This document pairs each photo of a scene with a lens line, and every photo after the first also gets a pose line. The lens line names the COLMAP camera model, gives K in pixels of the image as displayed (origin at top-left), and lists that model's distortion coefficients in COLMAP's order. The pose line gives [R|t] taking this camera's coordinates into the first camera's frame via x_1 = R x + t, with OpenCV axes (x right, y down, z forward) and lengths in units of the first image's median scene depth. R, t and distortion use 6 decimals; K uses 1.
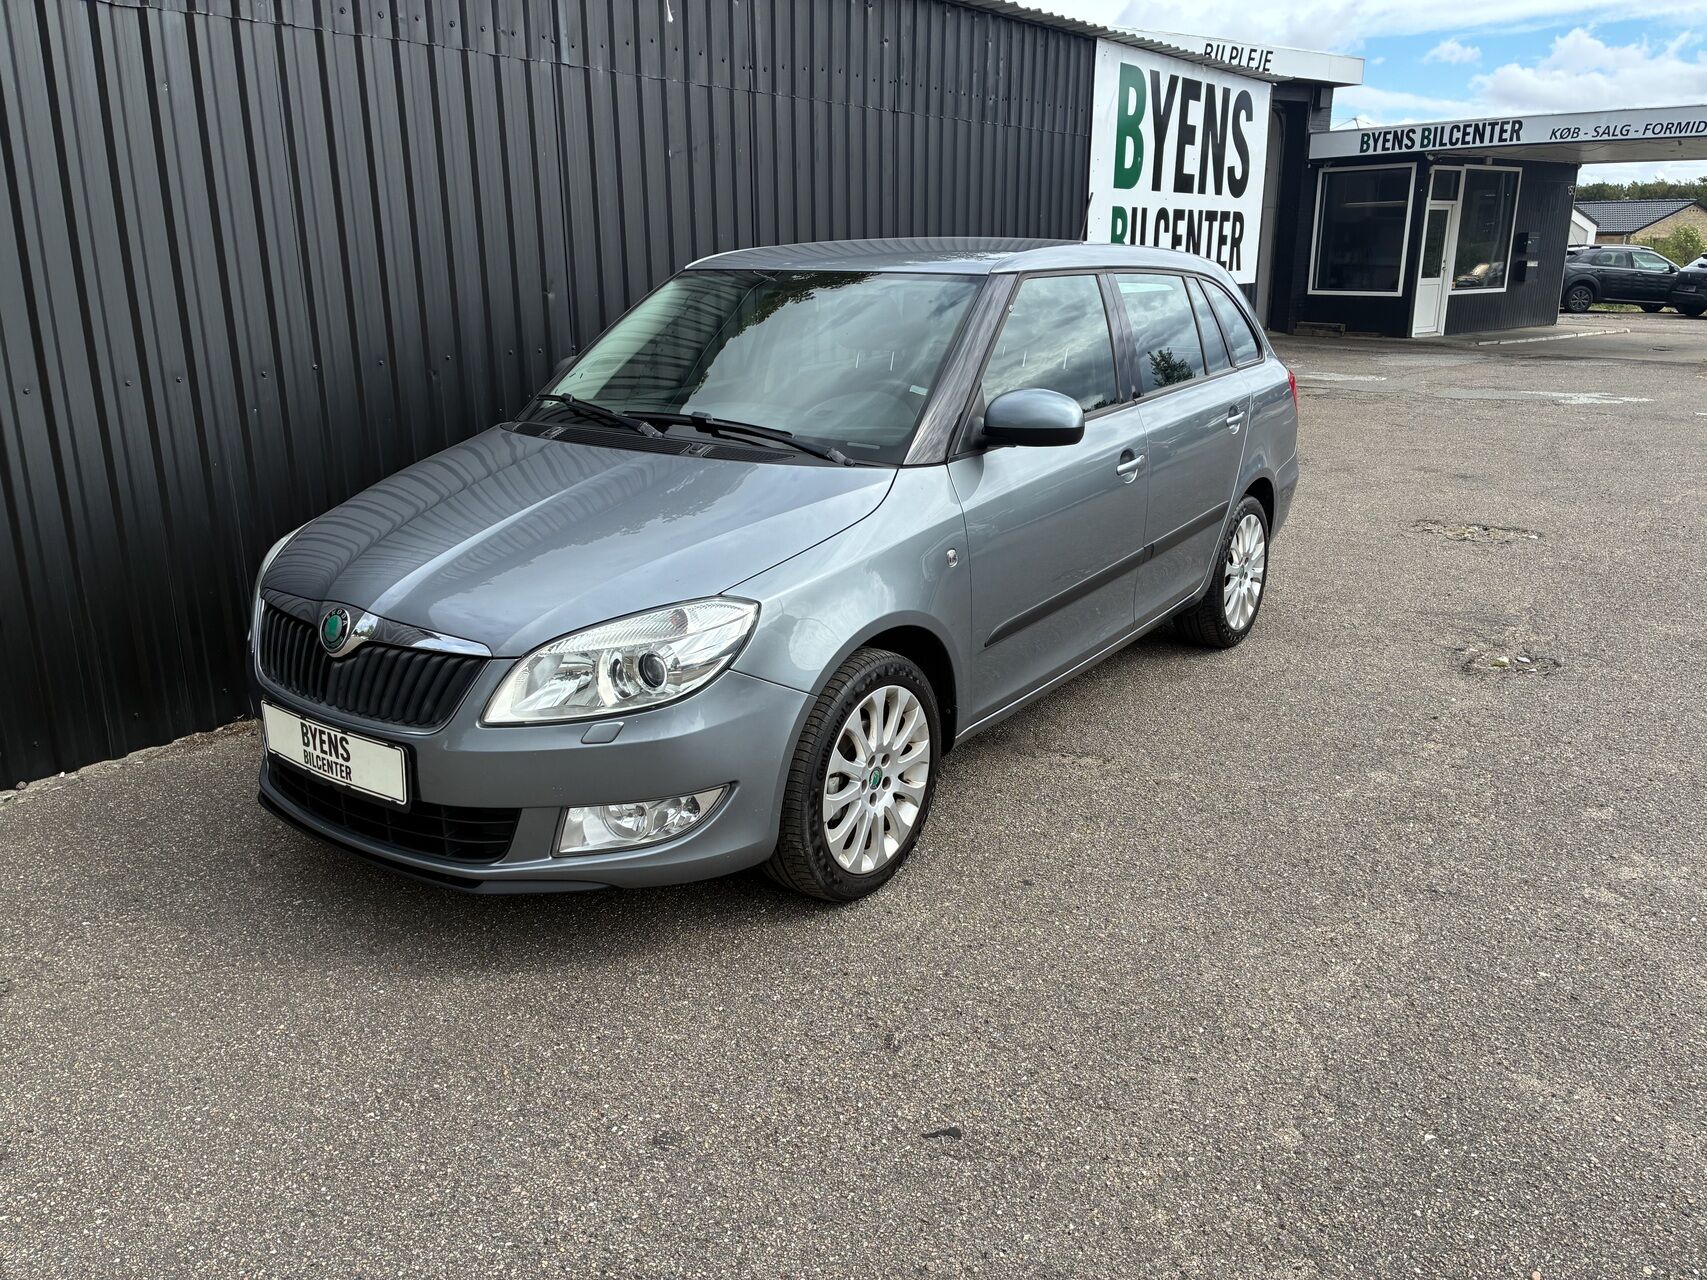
lens RADIAL K [[1280.3, 0, 853.5], [0, 1280.3, 640.0], [0, 0, 1]] dist [0.051878, -0.092858]
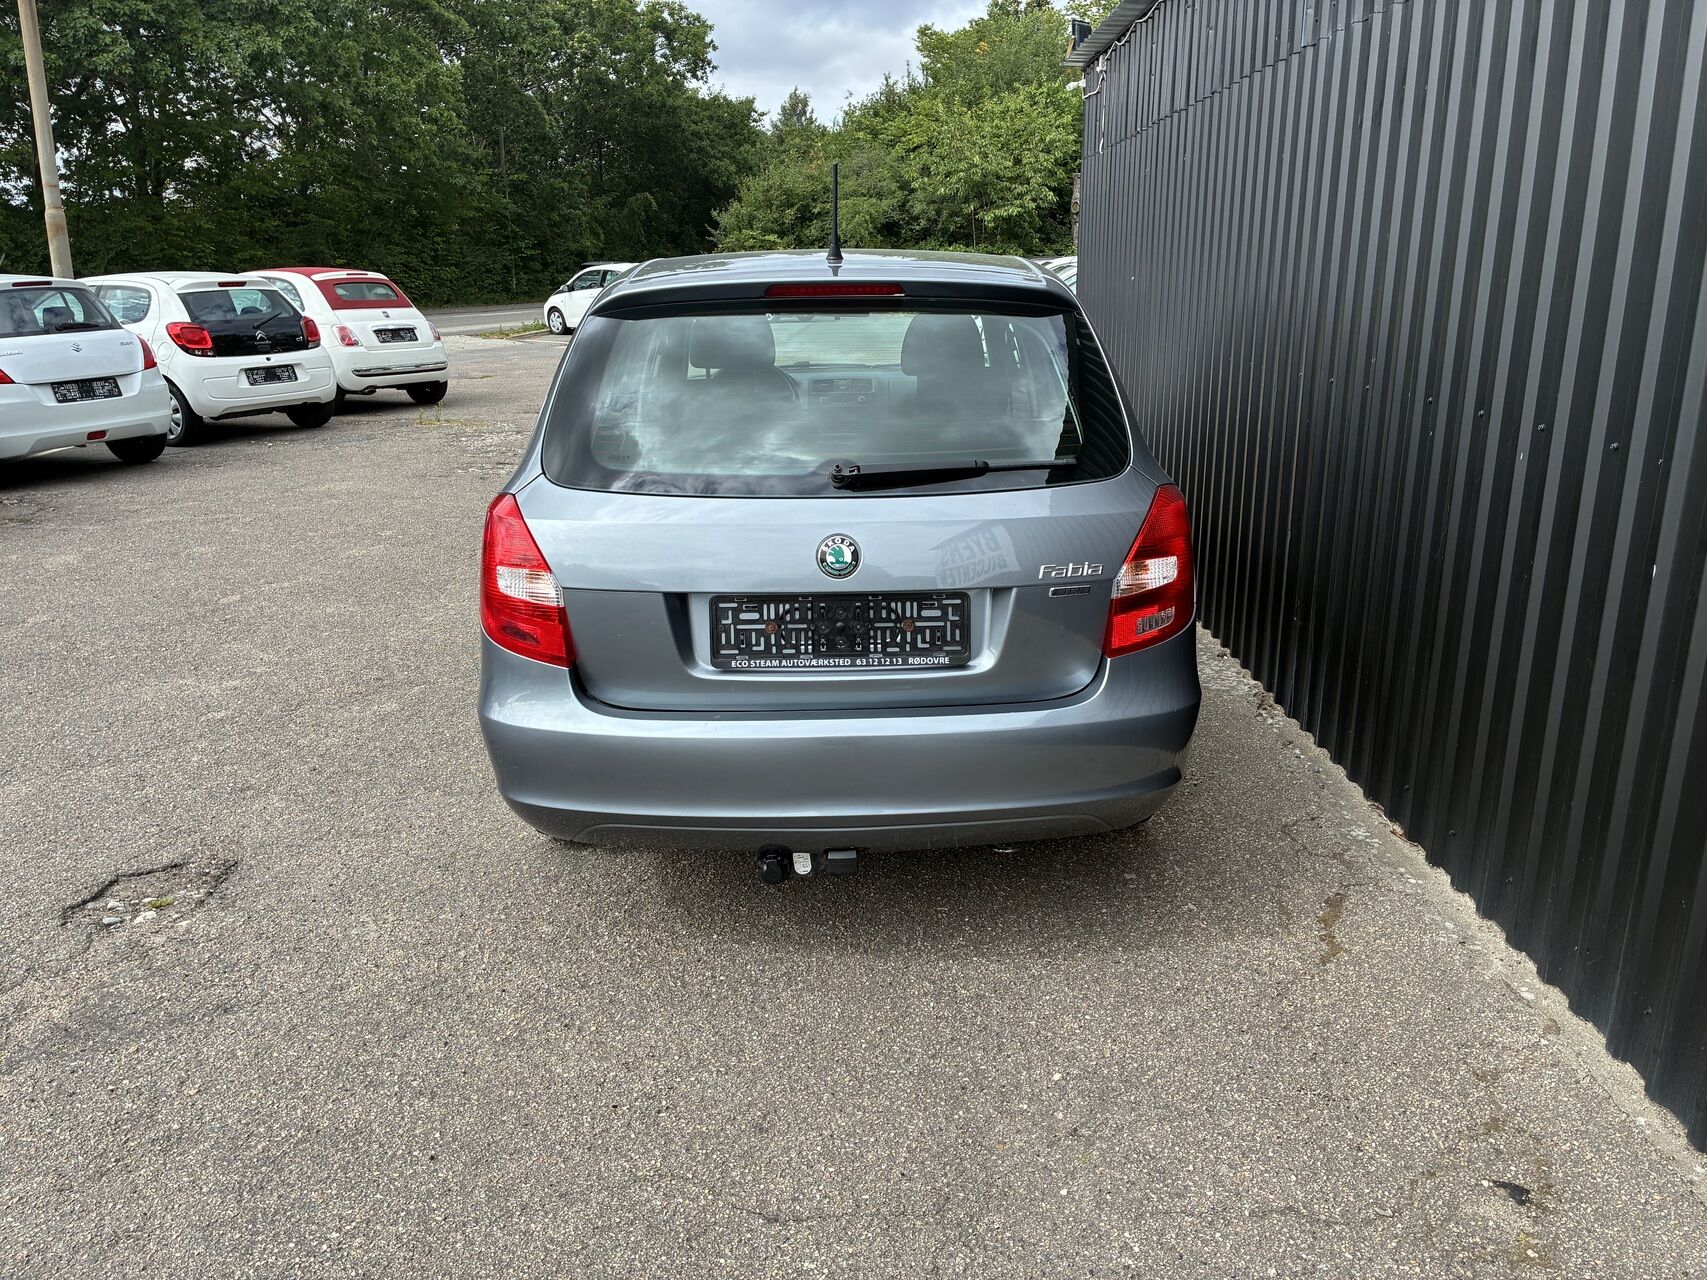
lens RADIAL K [[1280.3, 0, 853.5], [0, 1280.3, 640.0], [0, 0, 1]] dist [0.051878, -0.092858]
pose [[-0.806364, 0.173048, -0.565536, 0.630569], [-0.166046, 0.851531, 0.497316, -0.530469], [0.567631, 0.494923, -0.657910, 1.738555]]
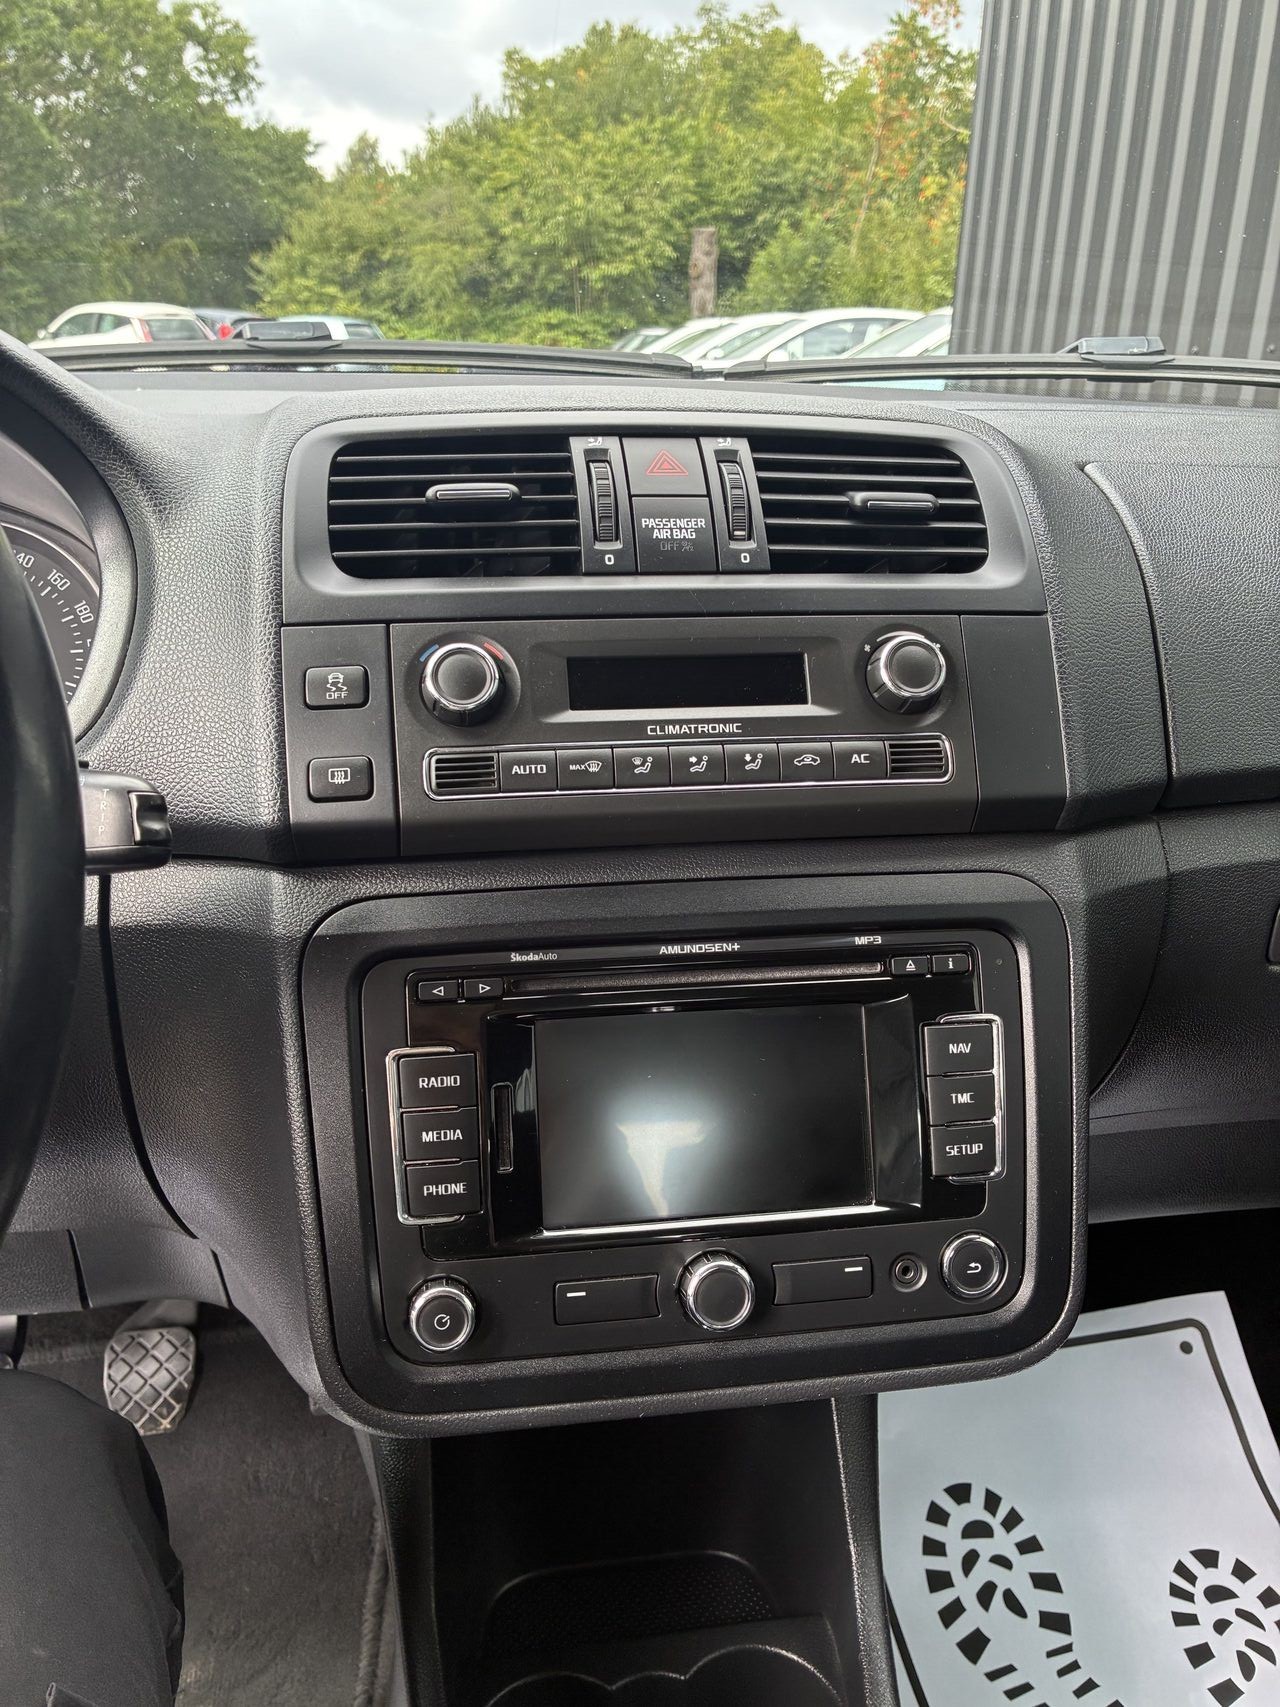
lens RADIAL K [[1296.2, 0, 640.0], [0, 1296.2, 853.5], [0, 0, 1]] dist [0.068814, -0.112820]
pose [[-0.707931, 0.235341, -0.665919, 0.056450], [-0.235073, 0.810584, 0.536371, -0.196240], [0.666014, 0.536253, -0.518515, 0.951909]]
